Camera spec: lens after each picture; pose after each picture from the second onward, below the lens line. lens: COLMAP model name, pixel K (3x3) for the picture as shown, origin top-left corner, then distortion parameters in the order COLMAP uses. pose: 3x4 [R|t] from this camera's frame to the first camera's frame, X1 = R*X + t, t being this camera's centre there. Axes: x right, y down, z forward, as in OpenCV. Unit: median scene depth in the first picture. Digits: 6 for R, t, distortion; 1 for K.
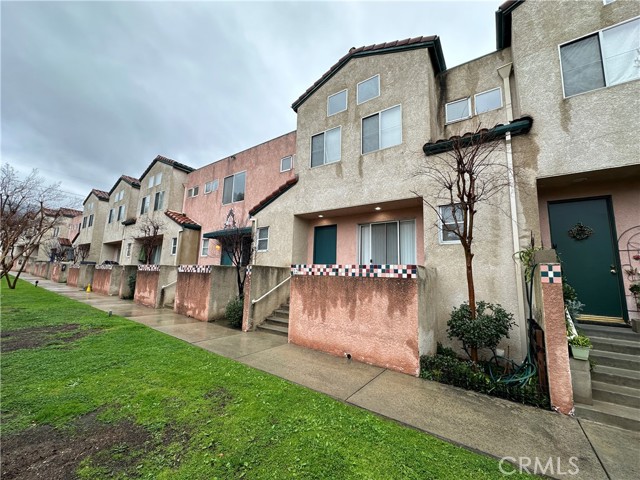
lens RADIAL K [[254.6, 0, 320.0], [0, 254.6, 240.0], [0, 0, 1]] dist [-0.003184, -0.000210]
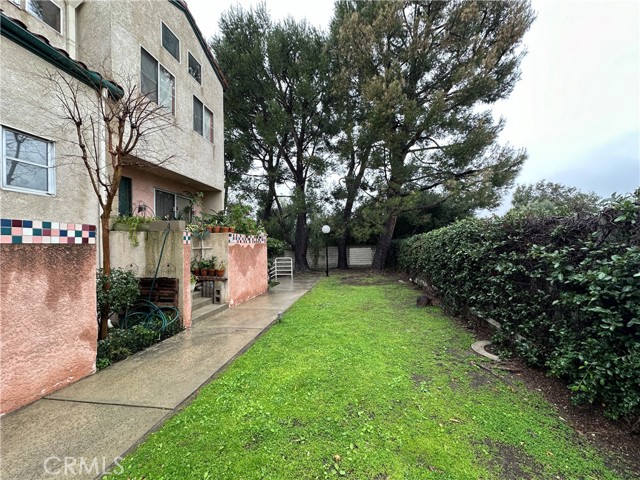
lens RADIAL K [[254.6, 0, 320.0], [0, 254.6, 240.0], [0, 0, 1]] dist [-0.003184, -0.000210]
pose [[-0.446764, -0.010303, 0.894593, -0.465021], [-0.125362, 0.990789, -0.051195, 0.081262], [-0.885825, -0.135021, -0.443941, 0.633111]]
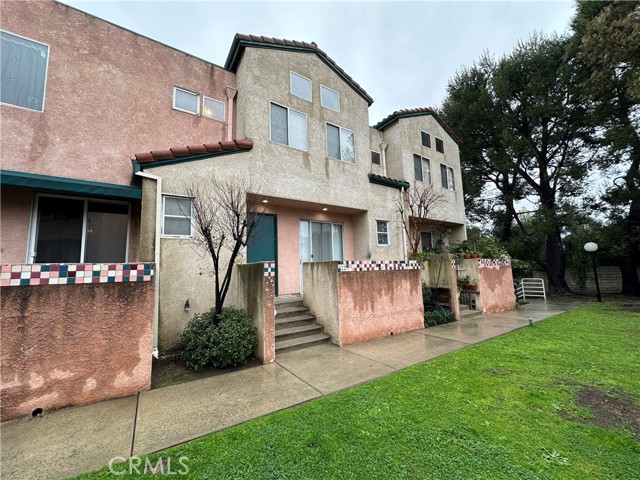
lens RADIAL K [[256.5, 0, 320.0], [0, 256.5, 240.0], [0, 0, 1]] dist [0.000898, 0.000299]
pose [[0.358238, 0.062139, 0.931560, -1.146177], [-0.093277, 0.995173, -0.030512, 0.065135], [-0.928959, -0.075963, 0.362305, 0.850749]]
